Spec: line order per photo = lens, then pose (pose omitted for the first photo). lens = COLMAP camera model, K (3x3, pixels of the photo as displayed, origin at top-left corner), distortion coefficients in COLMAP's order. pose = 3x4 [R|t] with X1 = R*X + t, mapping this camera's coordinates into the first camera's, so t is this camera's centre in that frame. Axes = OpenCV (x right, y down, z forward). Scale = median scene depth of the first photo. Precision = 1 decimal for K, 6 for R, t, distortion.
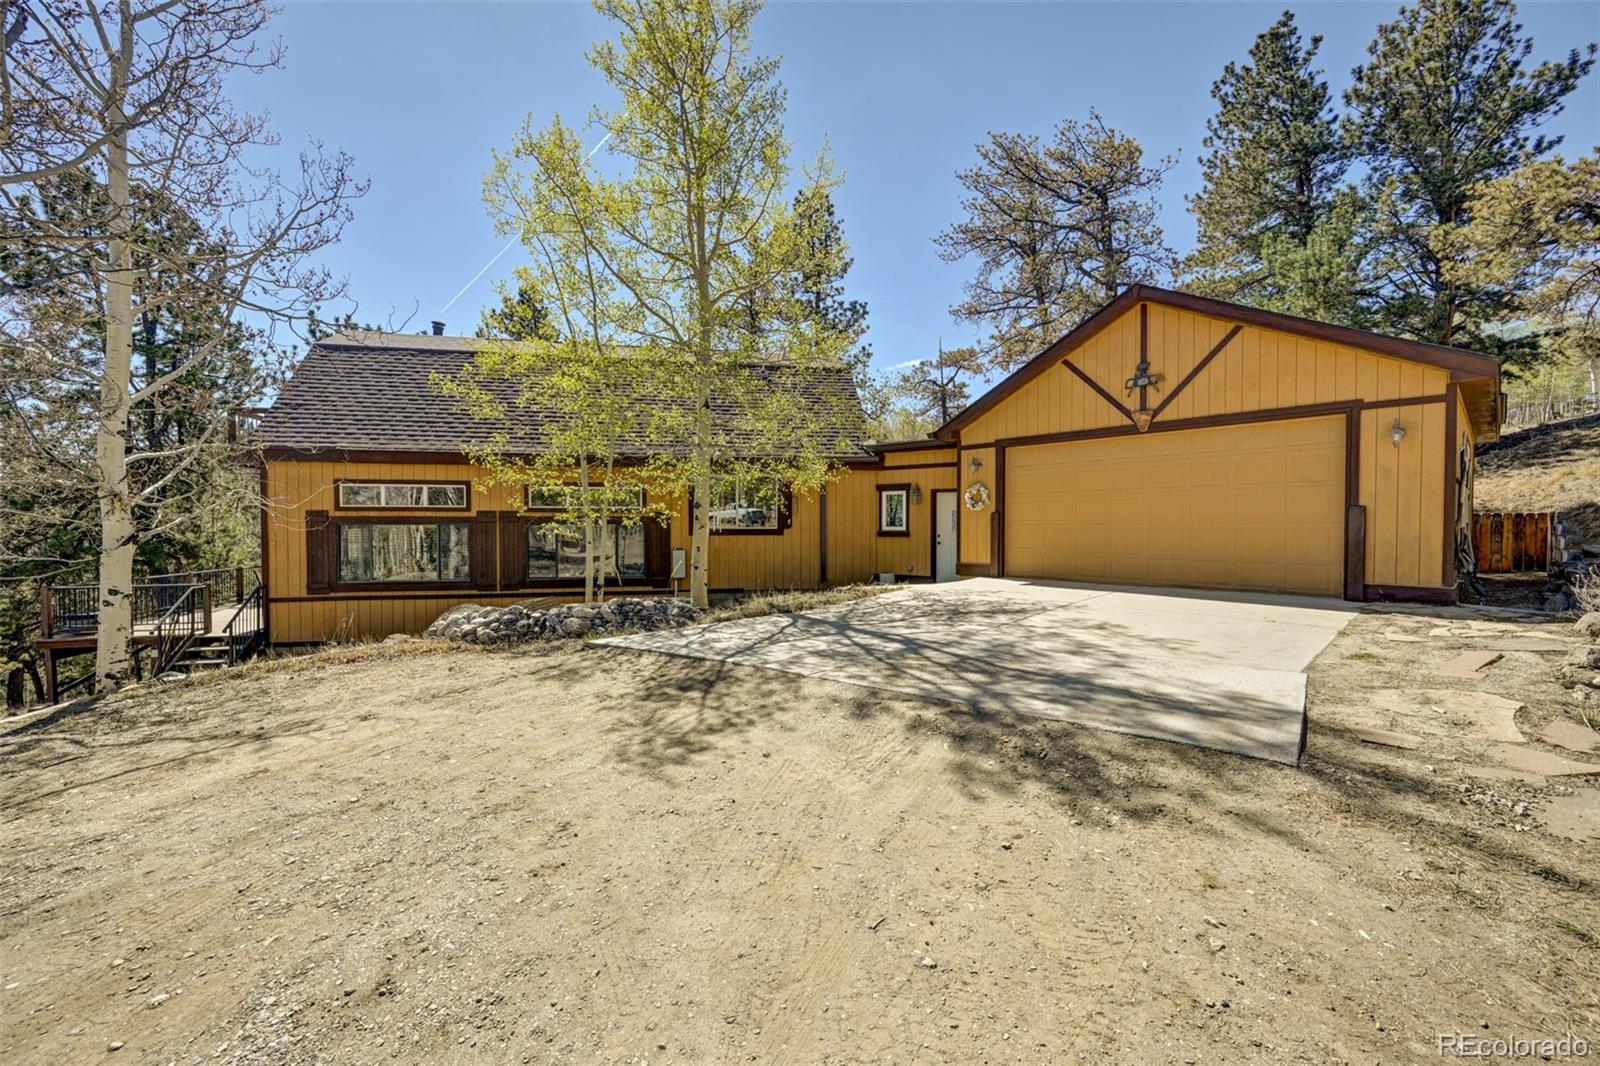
lens RADIAL K [[641.3, 0, 801.0], [0, 641.3, 547.3], [0, 0, 1]] dist [0.001878, 0.000047]
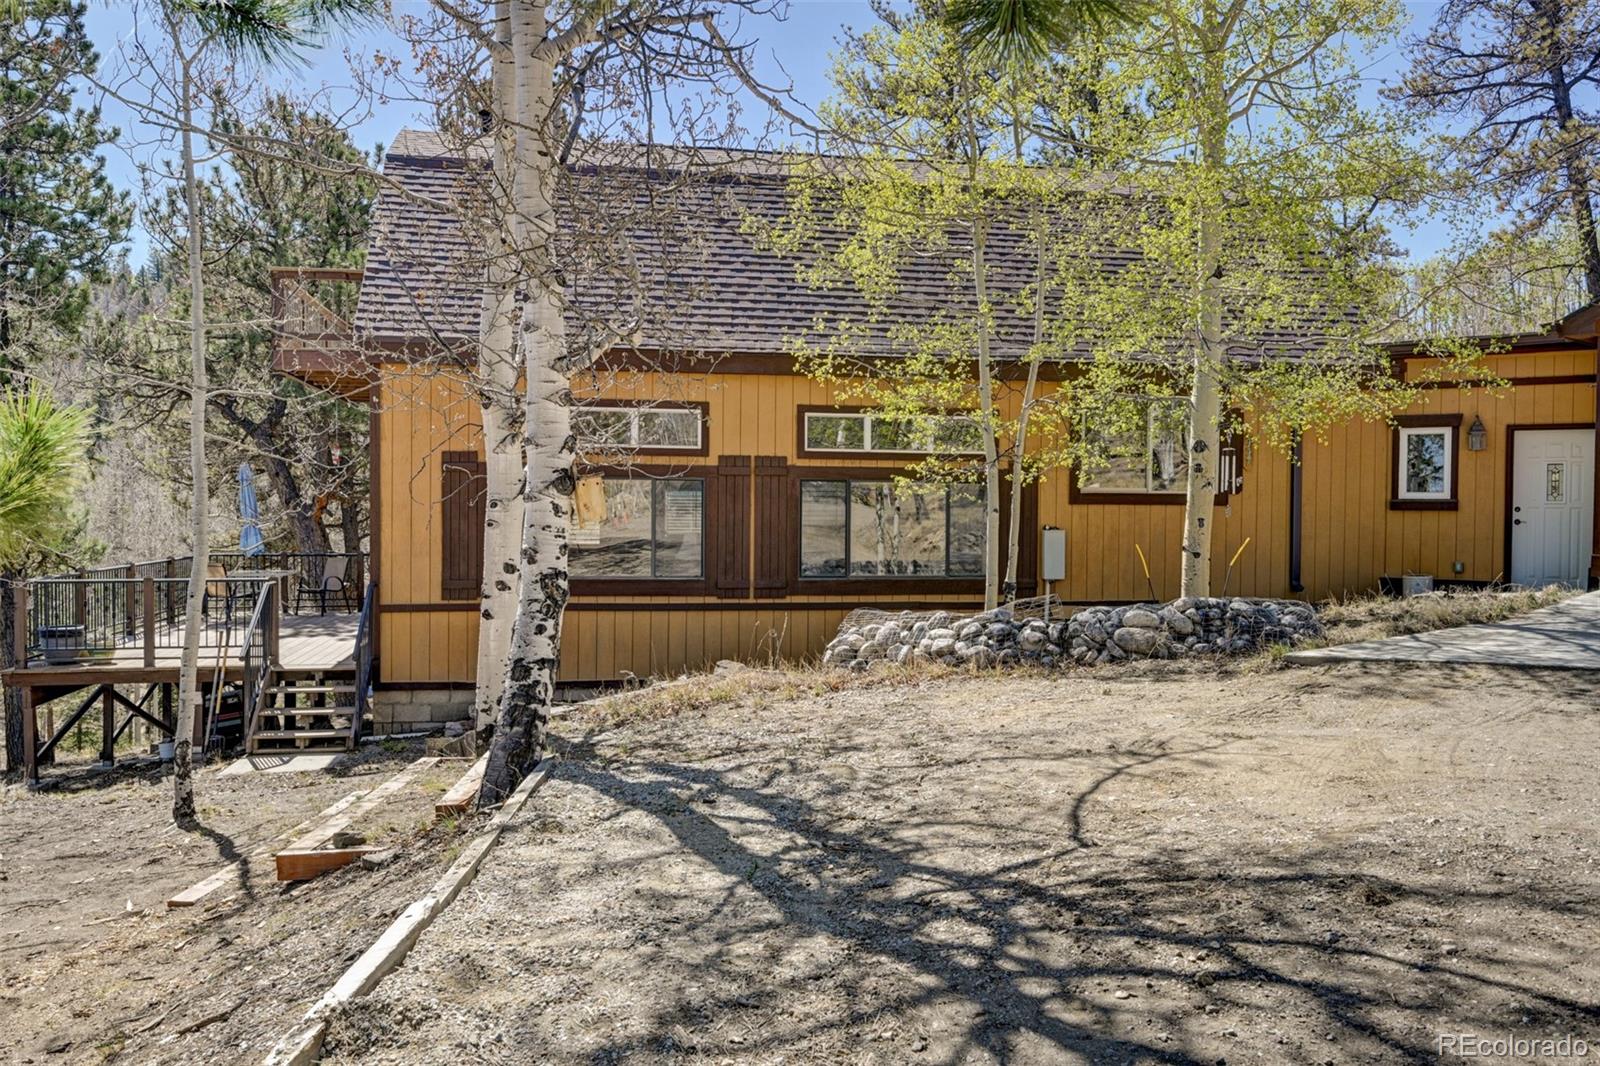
lens RADIAL K [[1239.1, 0, 799.0], [0, 1239.1, 524.7], [0, 0, 1]] dist [-0.017015, -0.004846]
pose [[0.999495, 0.013451, -0.028795, -0.415500], [-0.013404, 0.999908, 0.001827, 0.001092], [0.028817, -0.001440, 0.999584, -0.083116]]
